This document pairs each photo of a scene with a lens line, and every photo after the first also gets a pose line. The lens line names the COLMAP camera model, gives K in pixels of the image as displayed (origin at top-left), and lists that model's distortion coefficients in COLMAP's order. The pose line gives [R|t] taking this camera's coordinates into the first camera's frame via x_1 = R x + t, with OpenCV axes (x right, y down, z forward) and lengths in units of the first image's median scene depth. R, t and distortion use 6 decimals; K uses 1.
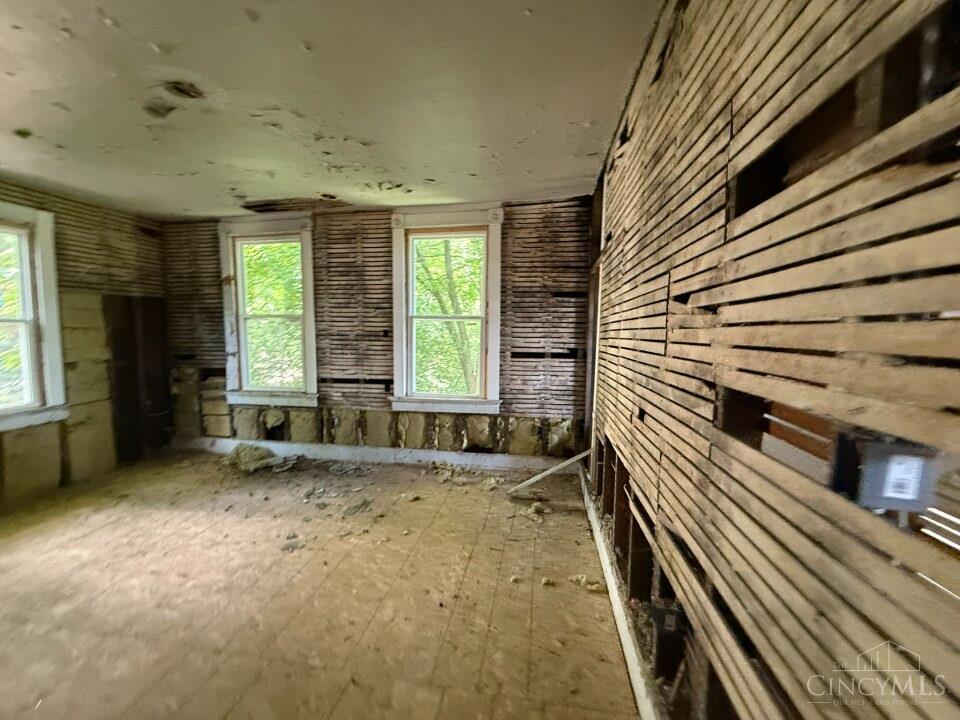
lens RADIAL K [[385.5, 0, 478.6], [0, 385.5, 357.7], [0, 0, 1]] dist [-0.001542, 0.000325]
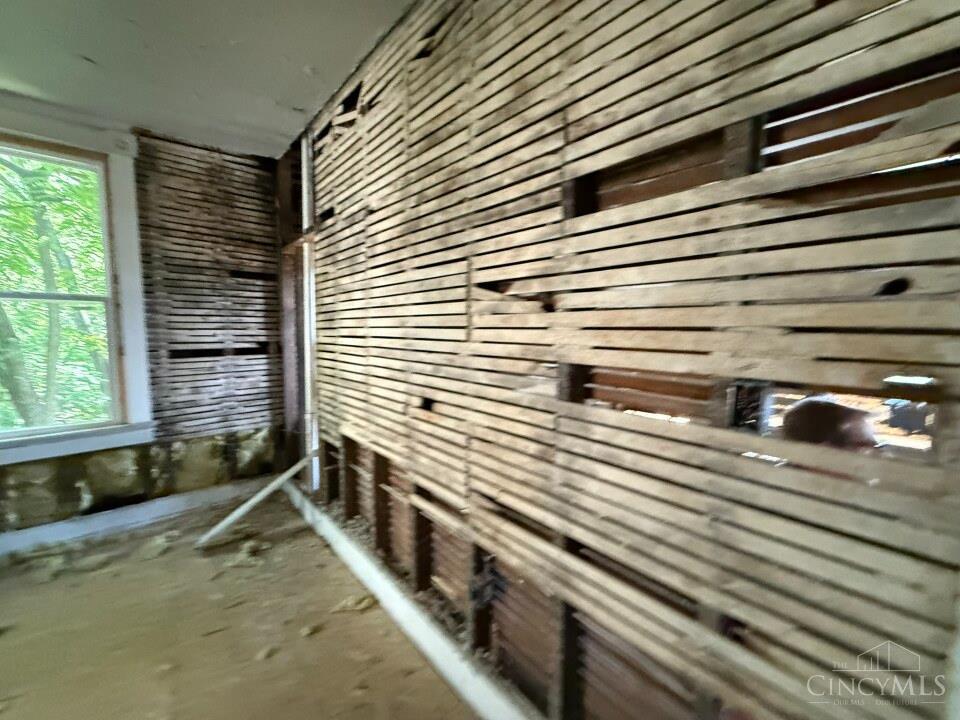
lens RADIAL K [[385.5, 0, 481.1], [0, 385.5, 360.0], [0, 0, 1]] dist [-0.001542, 0.000325]
pose [[0.631865, -0.070371, 0.771877, -0.120211], [0.051736, 0.997478, 0.048587, -0.001833], [-0.773350, 0.009233, 0.633912, 0.140207]]
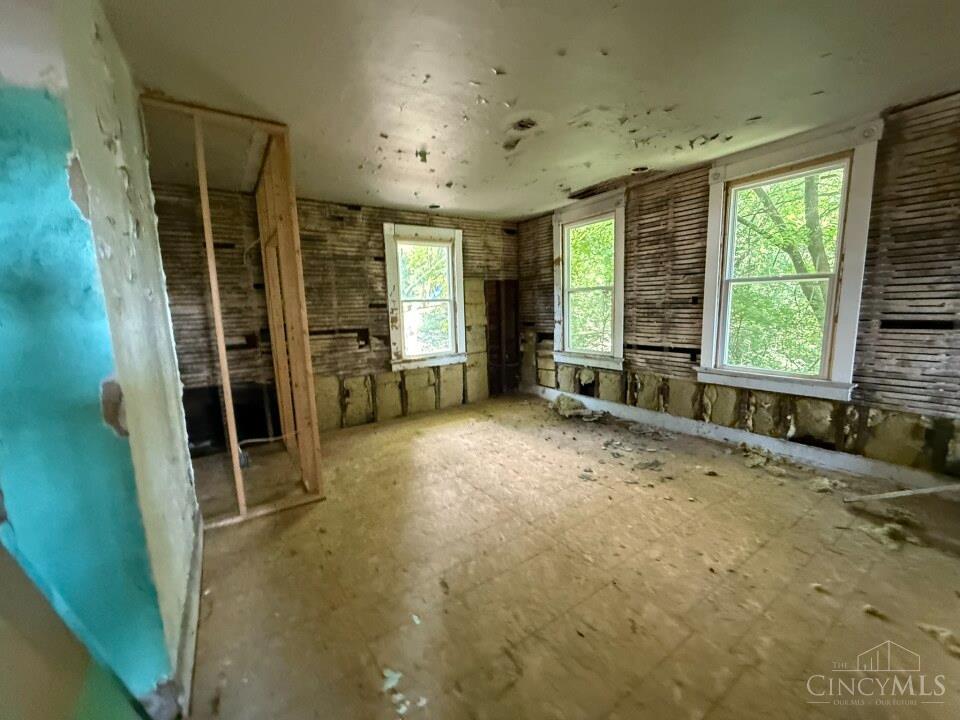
lens RADIAL K [[385.5, 0, 479.0], [0, 385.5, 357.5], [0, 0, 1]] dist [-0.001542, 0.000325]
pose [[0.697843, 0.069833, -0.712838, 0.094733], [-0.017522, 0.996602, 0.080479, 0.013038], [0.716036, -0.043672, 0.696695, -0.064245]]
